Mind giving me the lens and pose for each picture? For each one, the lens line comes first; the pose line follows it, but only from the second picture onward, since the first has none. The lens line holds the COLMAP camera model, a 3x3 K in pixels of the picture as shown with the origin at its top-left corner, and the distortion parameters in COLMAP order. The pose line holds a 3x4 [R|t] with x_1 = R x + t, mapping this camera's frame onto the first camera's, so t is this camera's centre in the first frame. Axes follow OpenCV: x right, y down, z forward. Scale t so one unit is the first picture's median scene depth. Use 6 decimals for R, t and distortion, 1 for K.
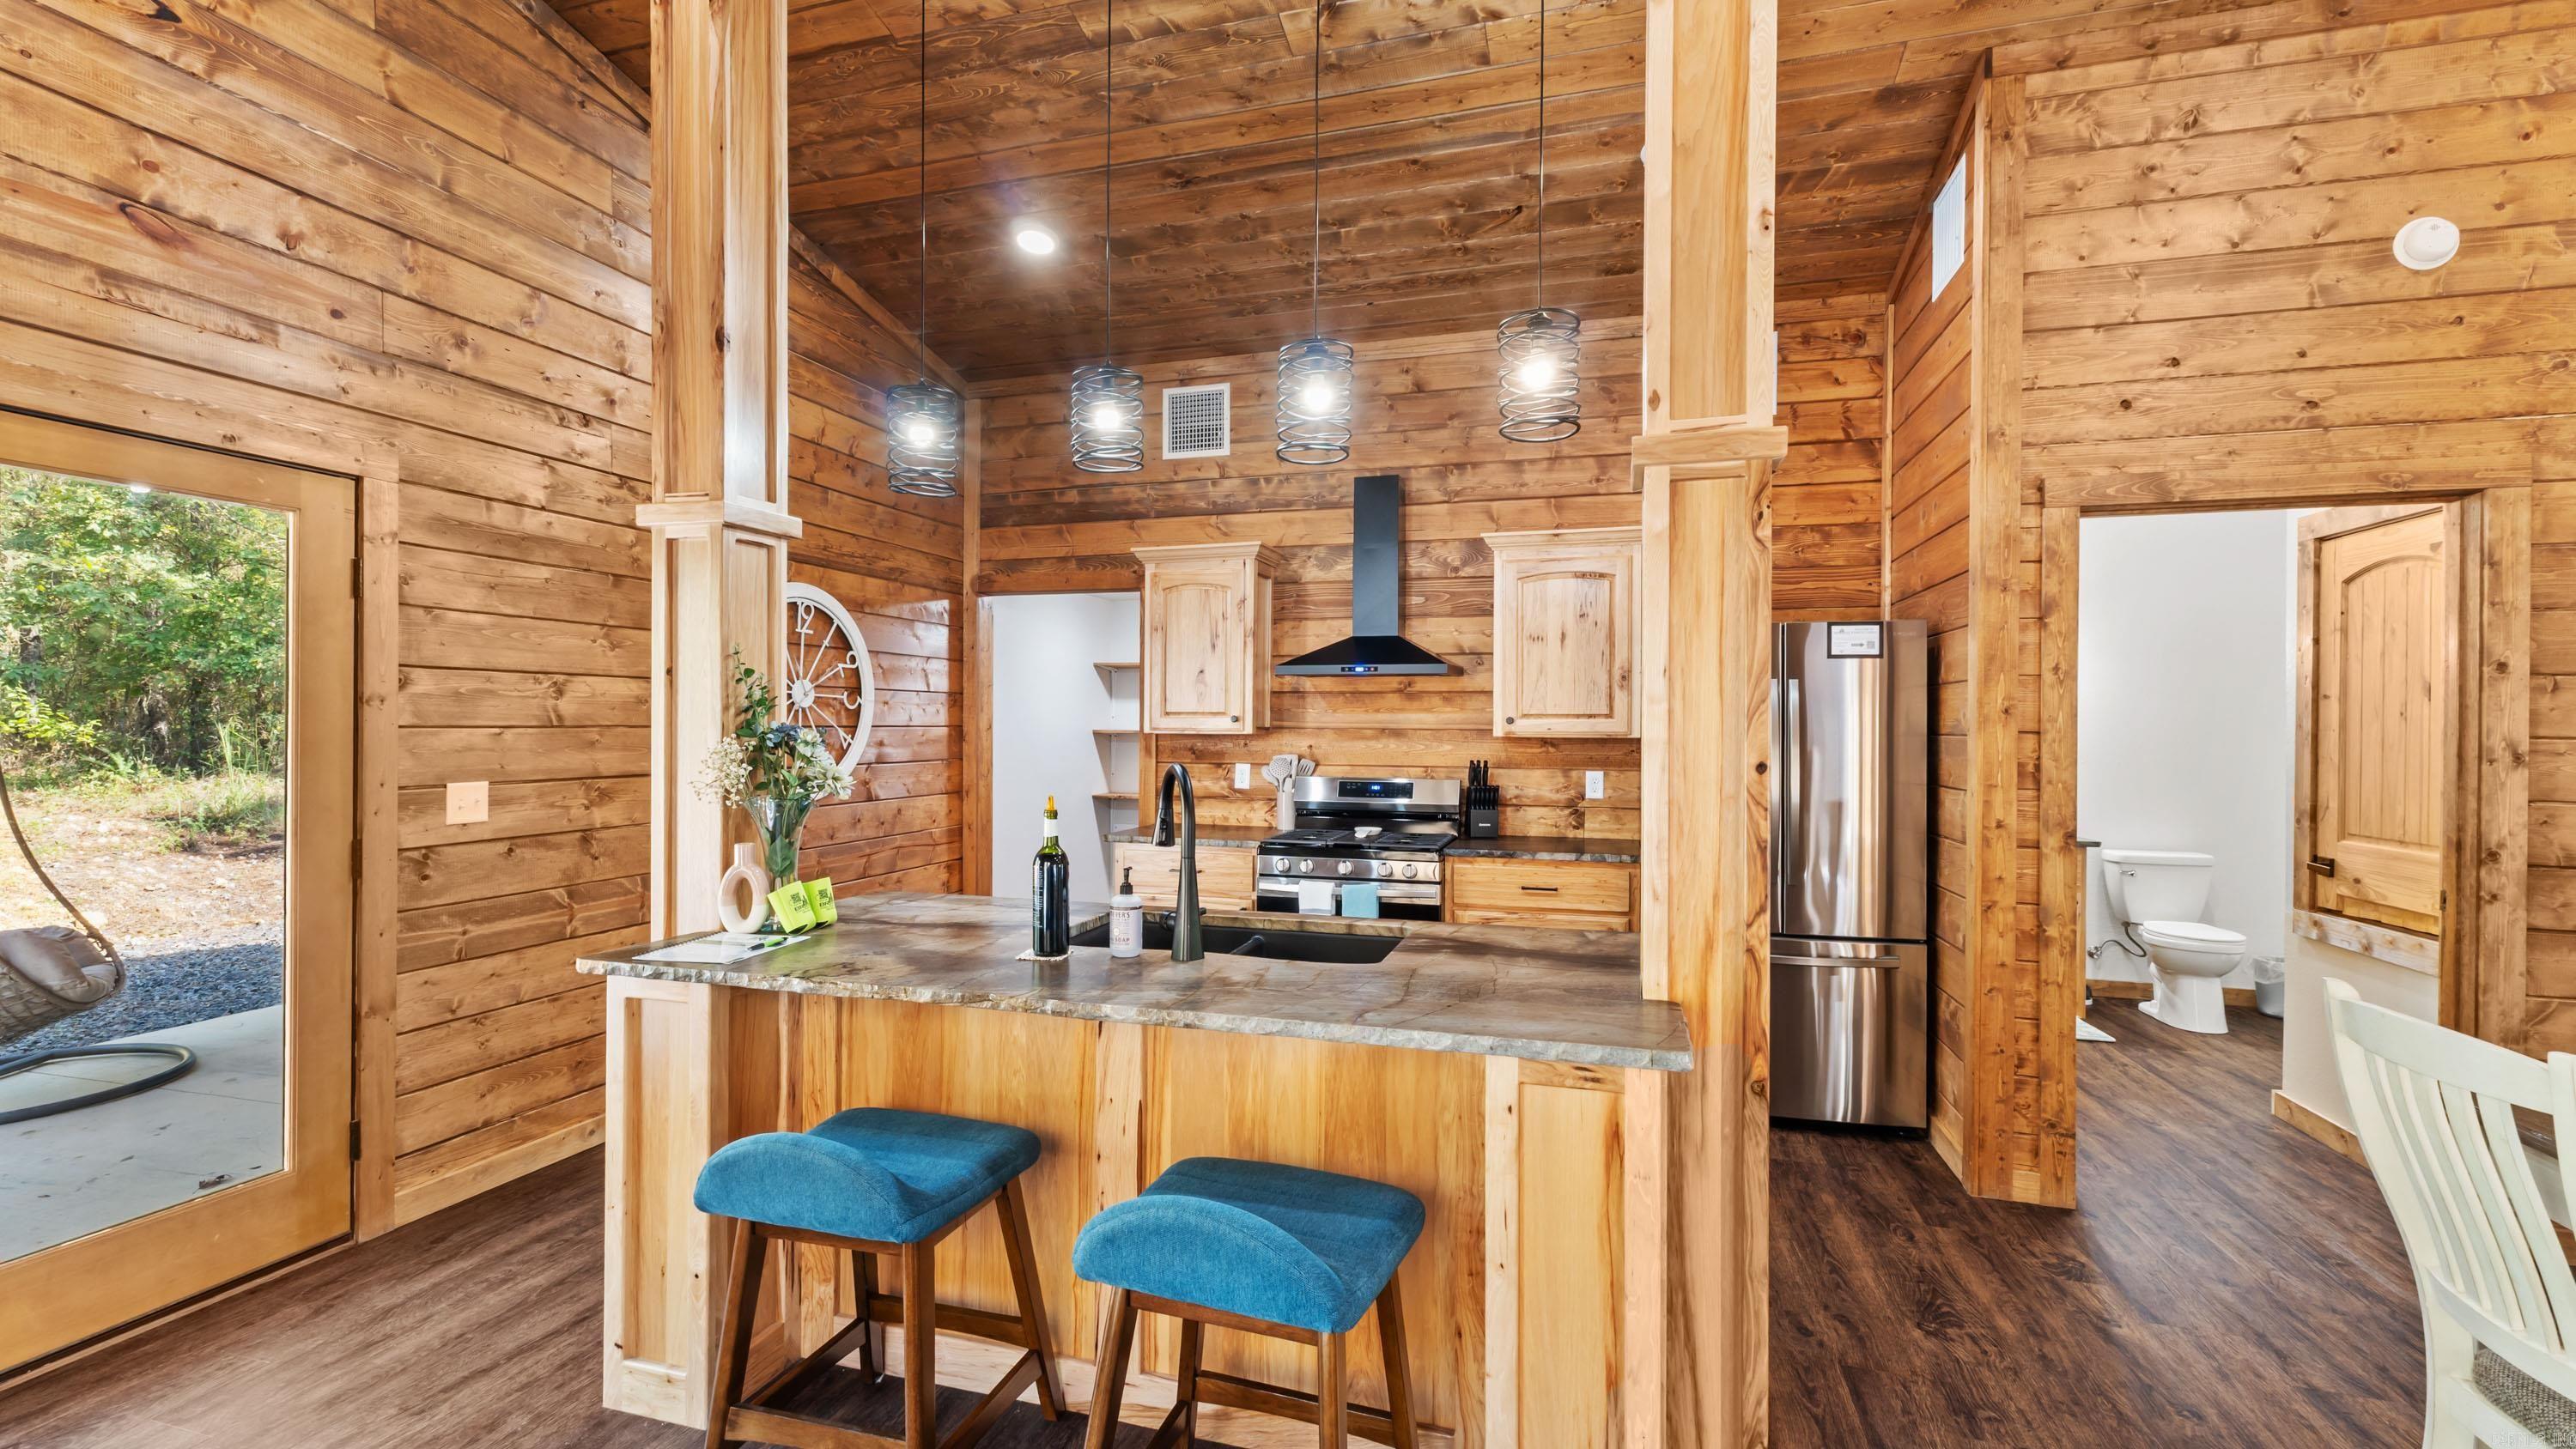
lens RADIAL K [[1093.9, 0, 1300.0], [0, 1093.9, 728.9], [0, 0, 1]] dist [0.005033, -0.000362]
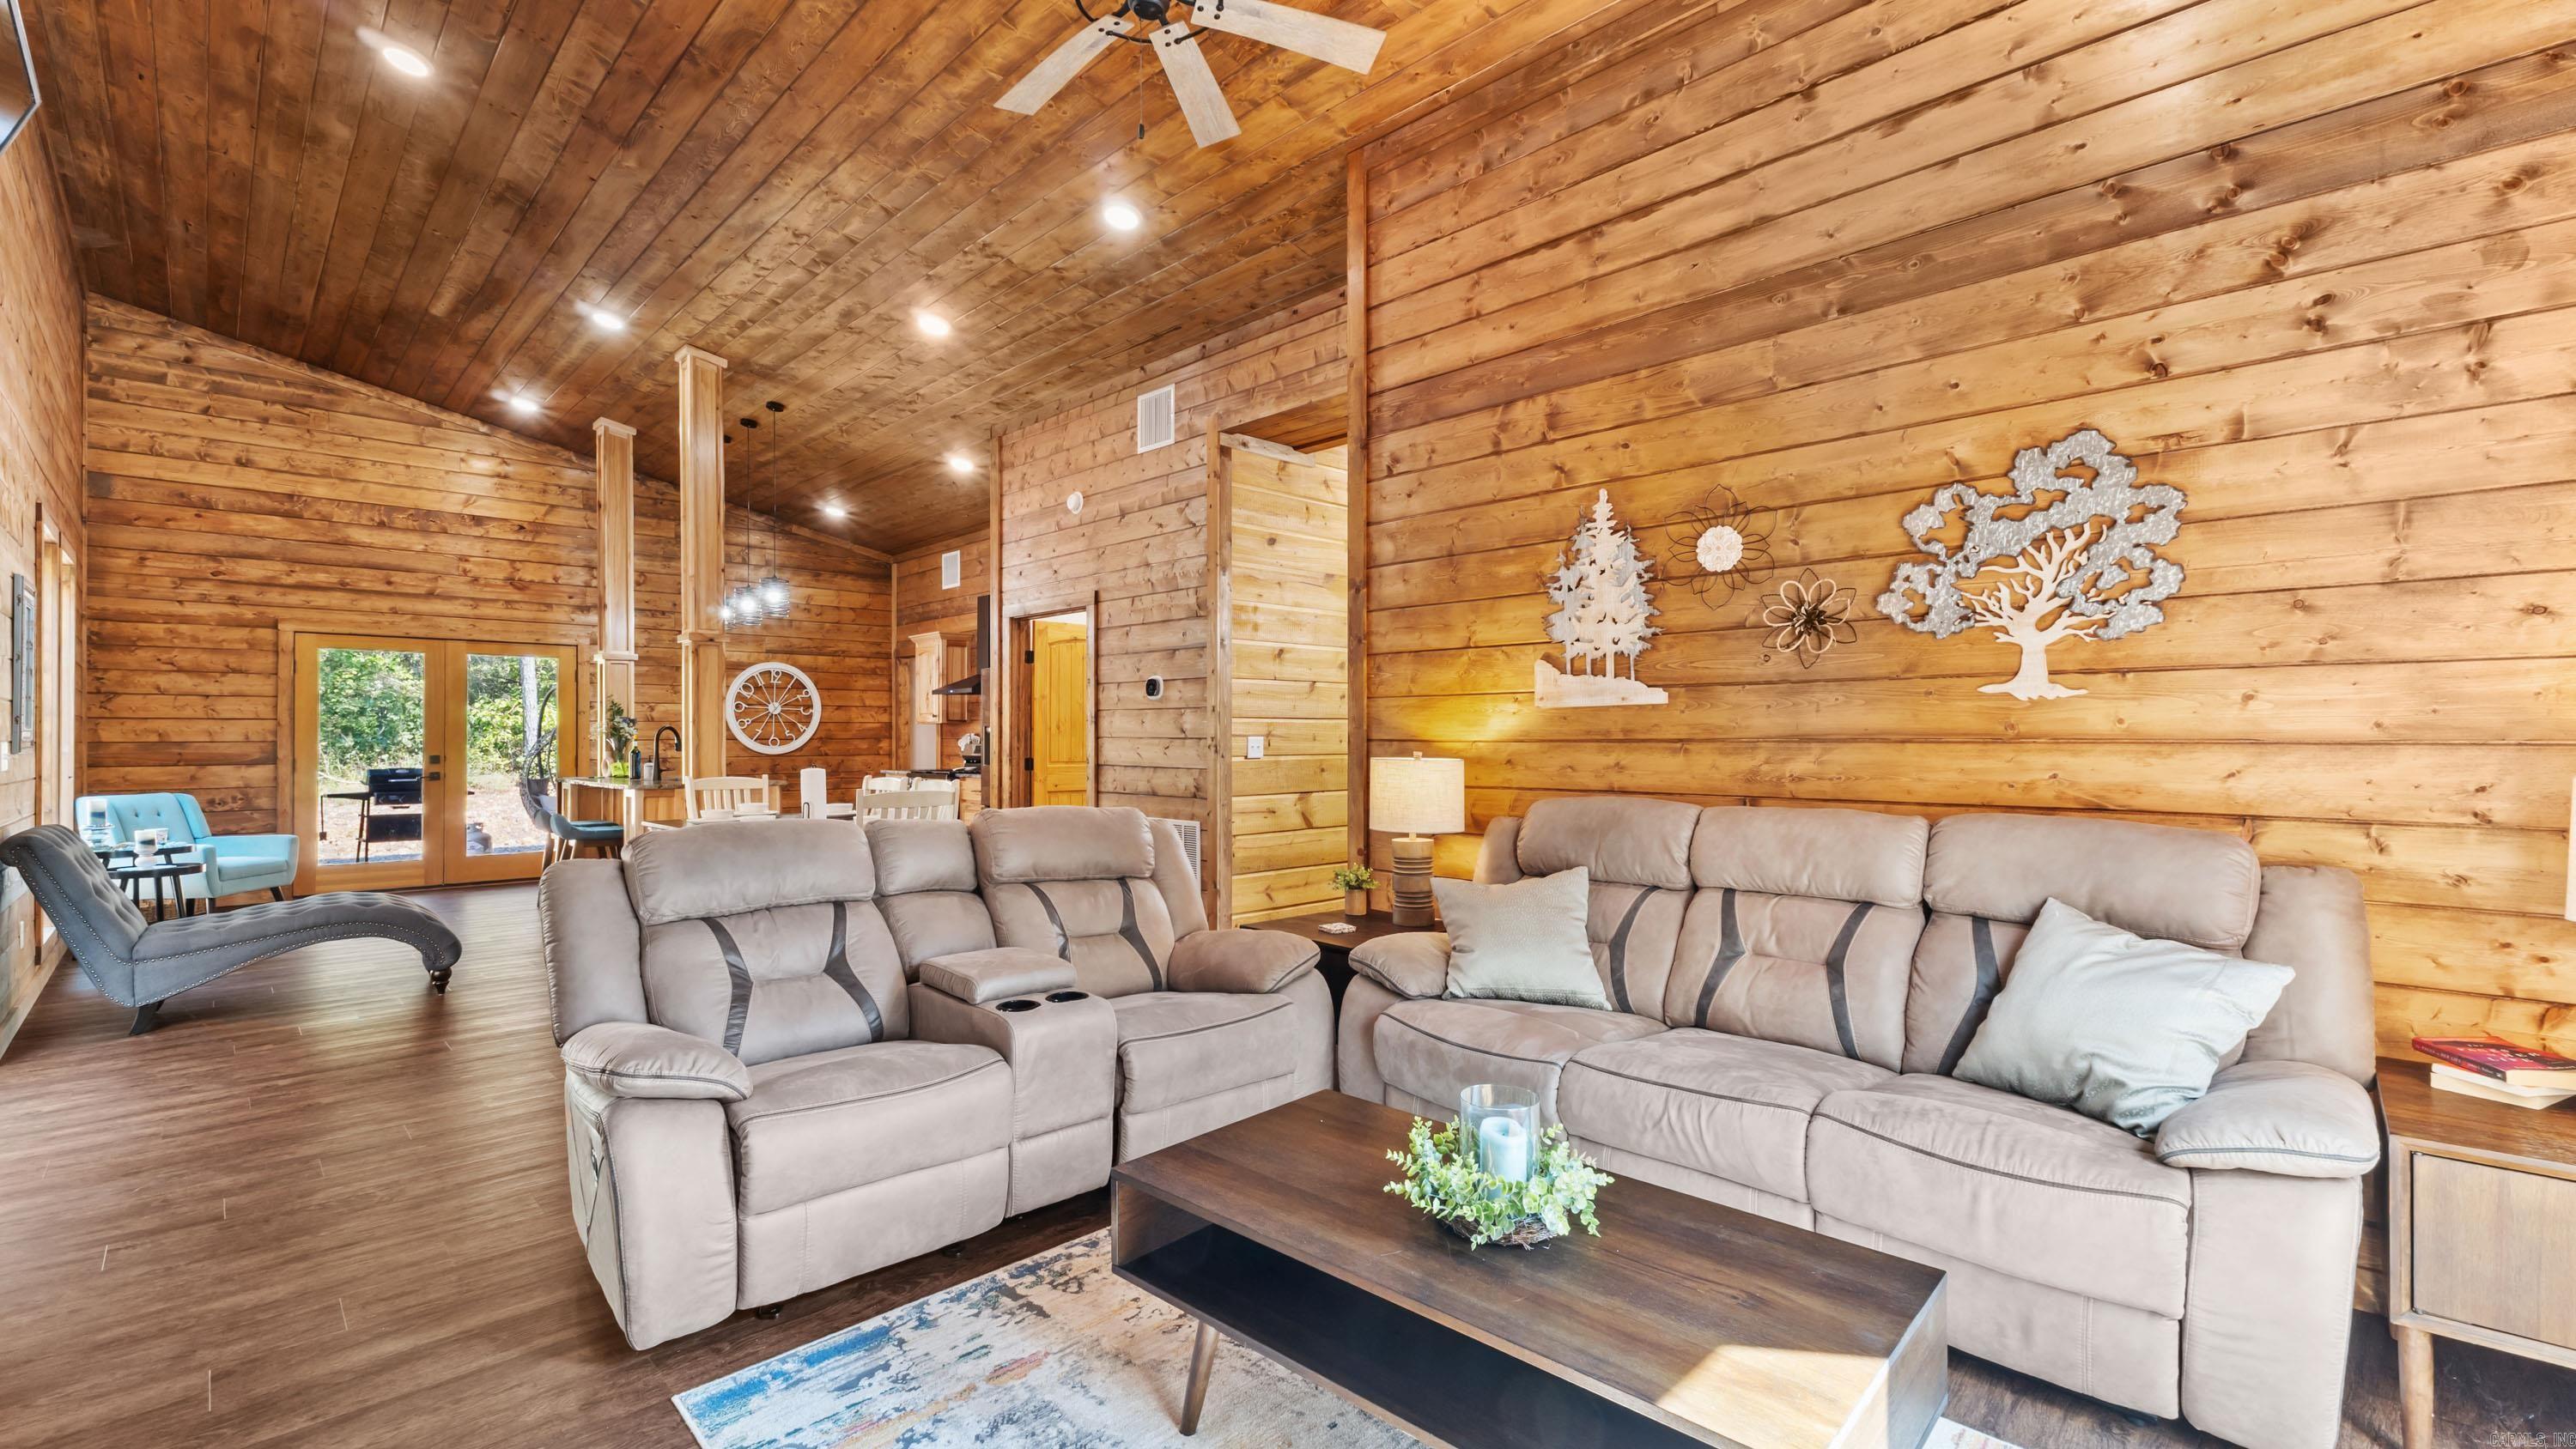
lens RADIAL K [[1093.9, 0, 1310.1], [0, 1093.9, 727.8], [0, 0, 1]] dist [0.005033, -0.000362]
pose [[0.879789, -0.013085, -0.475184, 2.458423], [0.007424, 0.999877, -0.013788, 0.075062], [0.475306, 0.008603, 0.879778, -0.790079]]
